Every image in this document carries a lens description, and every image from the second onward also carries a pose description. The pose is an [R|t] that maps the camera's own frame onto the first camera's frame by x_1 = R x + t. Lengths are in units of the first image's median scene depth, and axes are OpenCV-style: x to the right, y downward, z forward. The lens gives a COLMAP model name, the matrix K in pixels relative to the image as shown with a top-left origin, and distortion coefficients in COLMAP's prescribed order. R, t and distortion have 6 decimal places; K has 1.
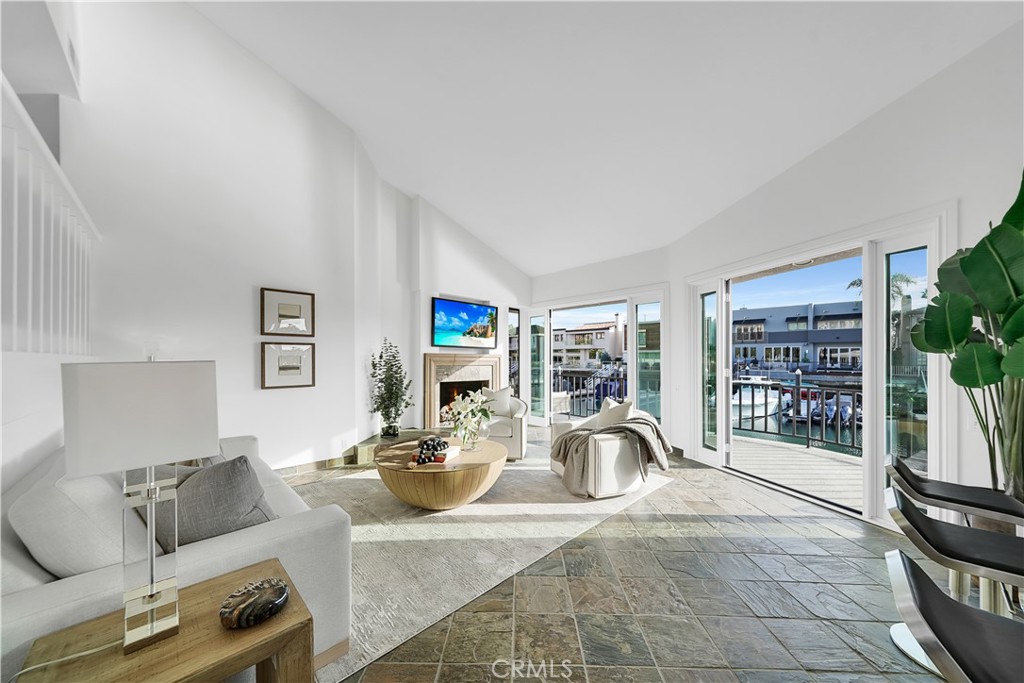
lens RADIAL K [[341.9, 0, 518.1], [0, 341.9, 355.1], [0, 0, 1]] dist [-0.000400, -0.000010]
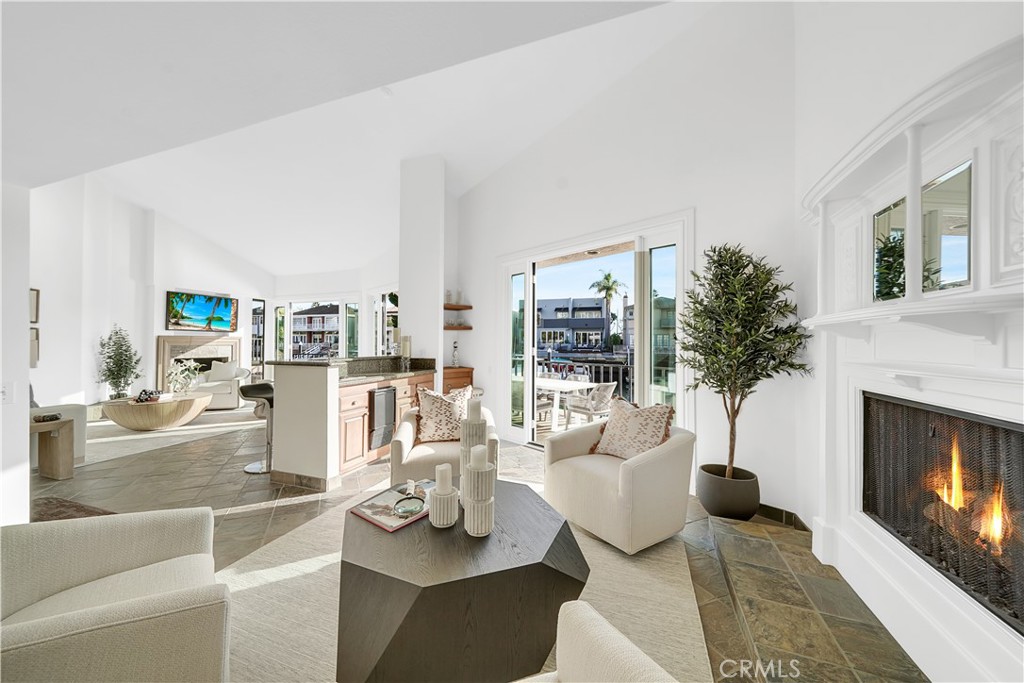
lens RADIAL K [[371.9, 0, 515.0], [0, 371.9, 332.8], [0, 0, 1]] dist [0.000195, 0.000033]
pose [[0.909166, 0.008097, 0.416354, 0.372224], [-0.003368, 0.999921, -0.012092, -0.004590], [-0.416419, 0.009591, 0.909122, -0.839334]]
